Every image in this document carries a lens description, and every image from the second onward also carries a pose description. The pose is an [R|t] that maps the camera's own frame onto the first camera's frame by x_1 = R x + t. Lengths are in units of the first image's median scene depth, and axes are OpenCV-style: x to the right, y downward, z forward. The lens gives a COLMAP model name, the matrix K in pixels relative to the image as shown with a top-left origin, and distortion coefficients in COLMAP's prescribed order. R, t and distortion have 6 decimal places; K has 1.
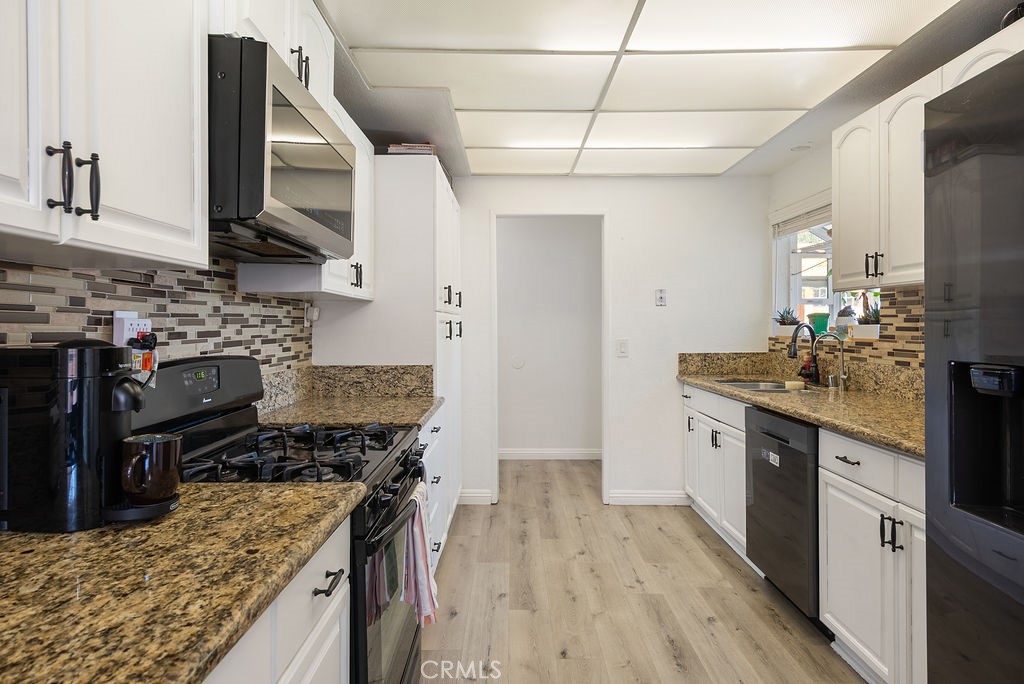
lens RADIAL K [[574.7, 0, 508.4], [0, 574.7, 329.6], [0, 0, 1]] dist [0.001195, 0.000286]
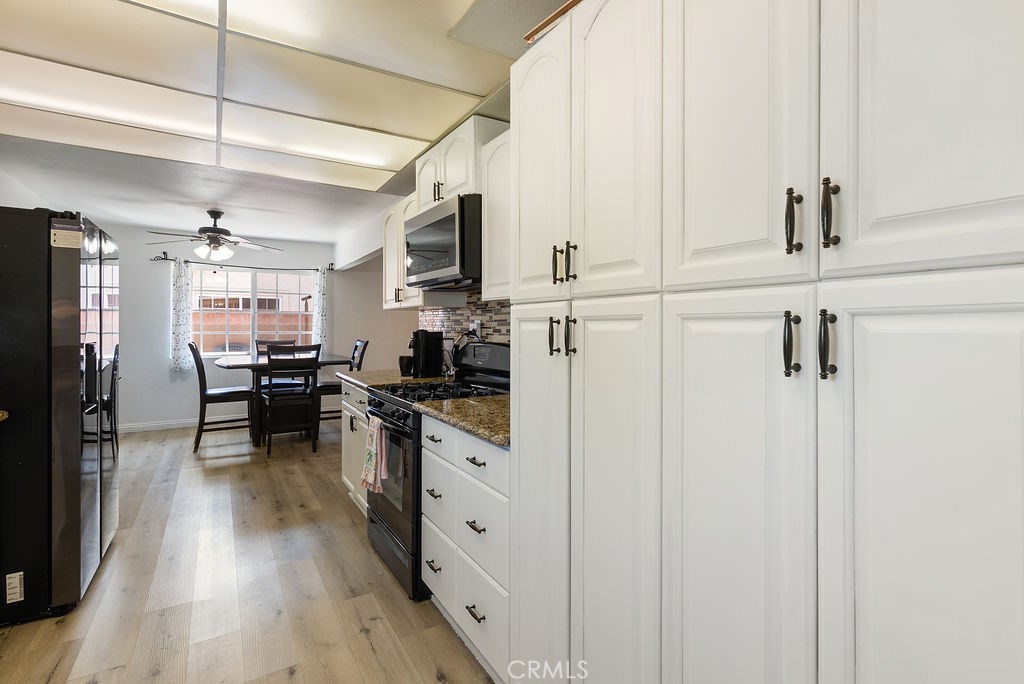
lens RADIAL K [[468.9, 0, 509.4], [0, 468.9, 324.7], [0, 0, 1]] dist [-0.001585, -0.000145]
pose [[-0.846574, 0.001809, -0.532268, 0.167930], [-0.001167, 0.999986, 0.005255, -0.012559], [0.532270, 0.005070, -0.846559, 1.530949]]
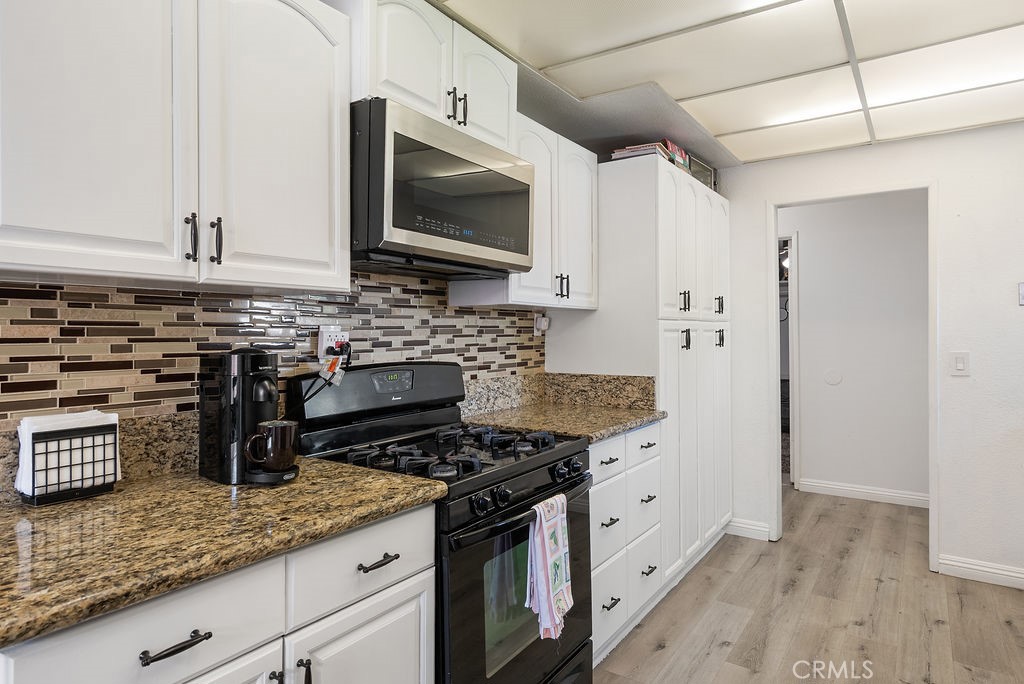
lens RADIAL K [[592.1, 0, 509.2], [0, 592.1, 332.8], [0, 0, 1]] dist [0.003418, 0.001694]
pose [[0.823902, -0.000906, -0.566732, 0.232677], [-0.001710, 0.999990, -0.004084, -0.005910], [0.566730, 0.004334, 0.823892, 0.069077]]
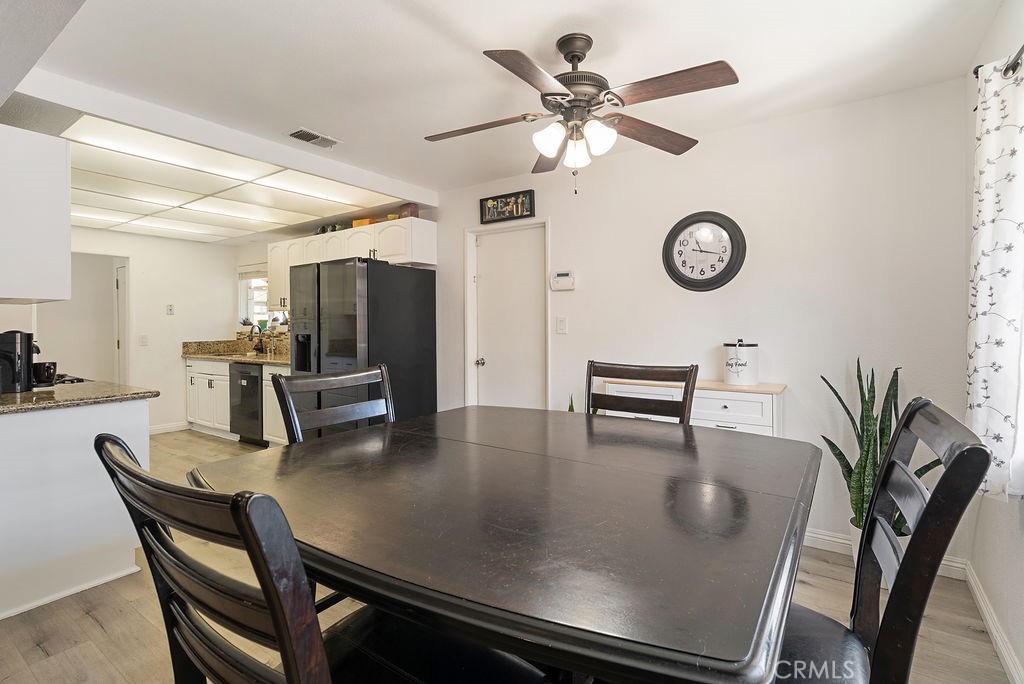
lens RADIAL K [[486.7, 0, 511.5], [0, 486.7, 326.7], [0, 0, 1]] dist [0.000238, 0.000020]
pose [[0.568085, -0.002993, 0.822965, -0.517876], [0.008608, 0.999960, -0.002305, 0.010374], [-0.822925, 0.008394, 0.568088, -0.963767]]
